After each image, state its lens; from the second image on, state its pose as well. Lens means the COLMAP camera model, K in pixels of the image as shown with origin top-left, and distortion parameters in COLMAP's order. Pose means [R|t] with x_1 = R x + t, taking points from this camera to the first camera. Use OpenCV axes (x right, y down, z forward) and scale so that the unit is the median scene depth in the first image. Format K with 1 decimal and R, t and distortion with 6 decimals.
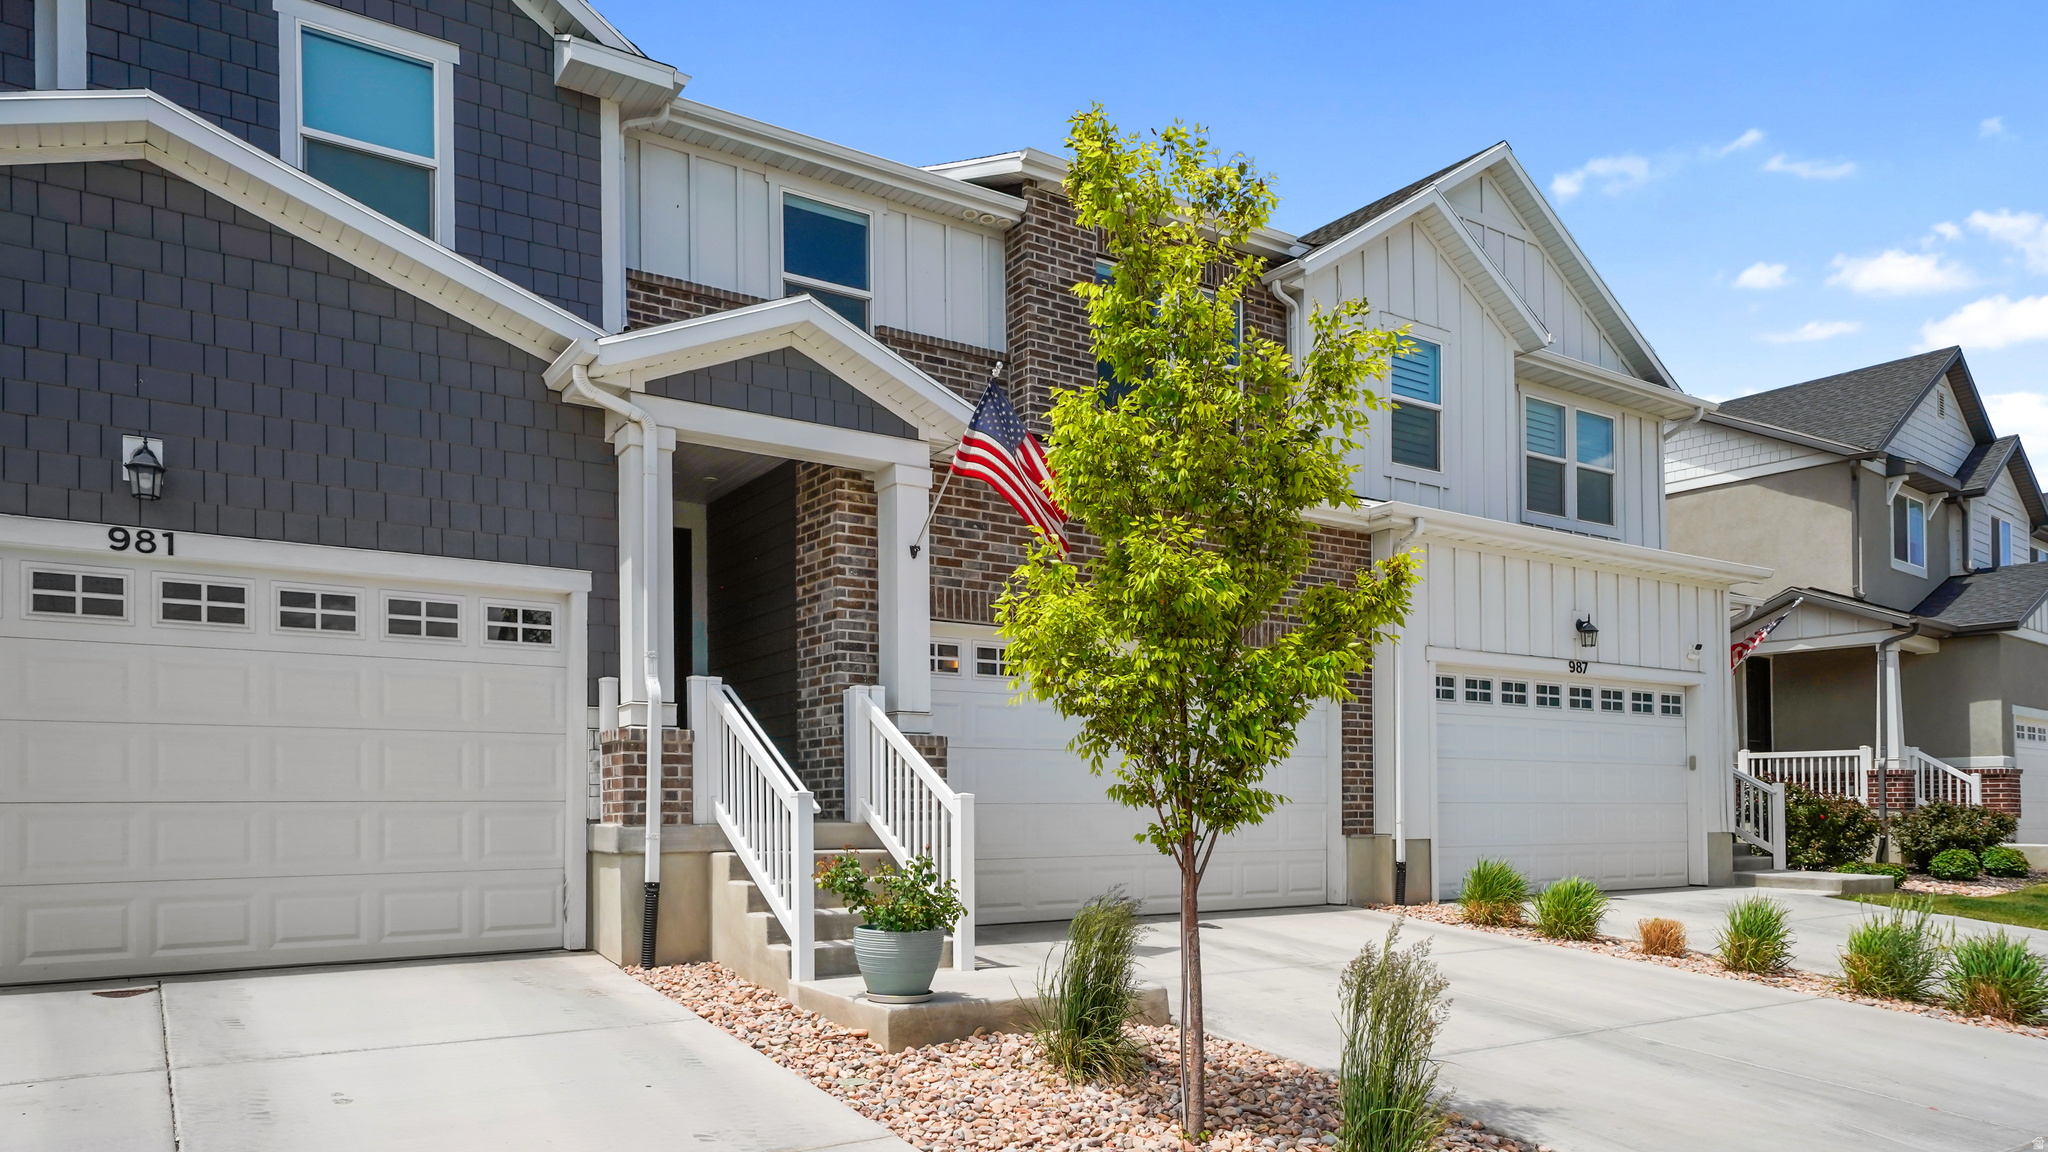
lens RADIAL K [[1354.6, 0, 1019.3], [0, 1354.6, 773.2], [0, 0, 1]] dist [0.024166, -0.001881]
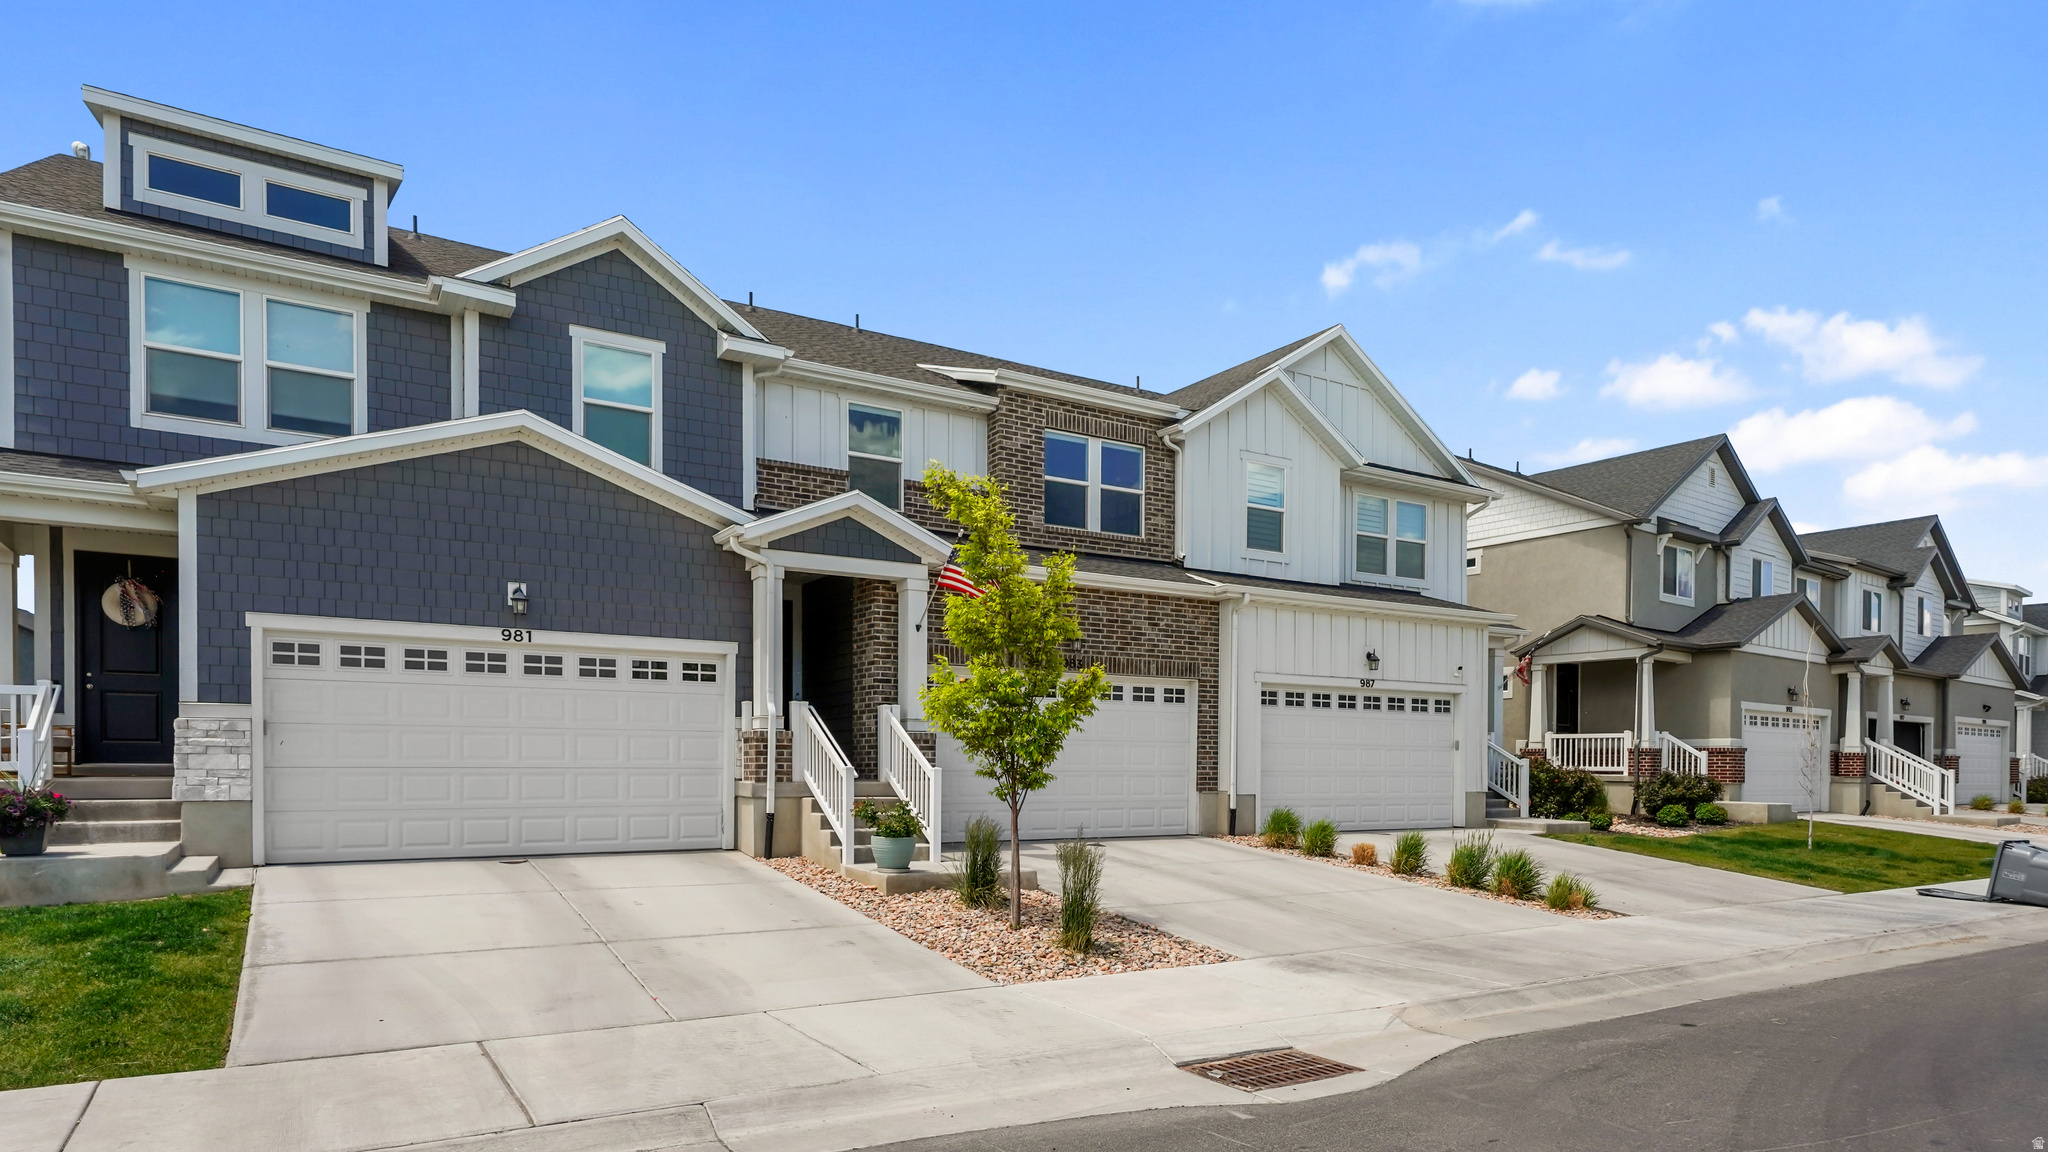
lens RADIAL K [[1179.9, 0, 1031.0], [0, 1179.9, 760.4], [0, 0, 1]] dist [-0.004186, -0.001640]
pose [[0.999221, 0.010375, -0.038079, 0.127518], [-0.009444, 0.999654, 0.024553, -0.030310], [0.038320, -0.024174, 0.998973, -0.519347]]
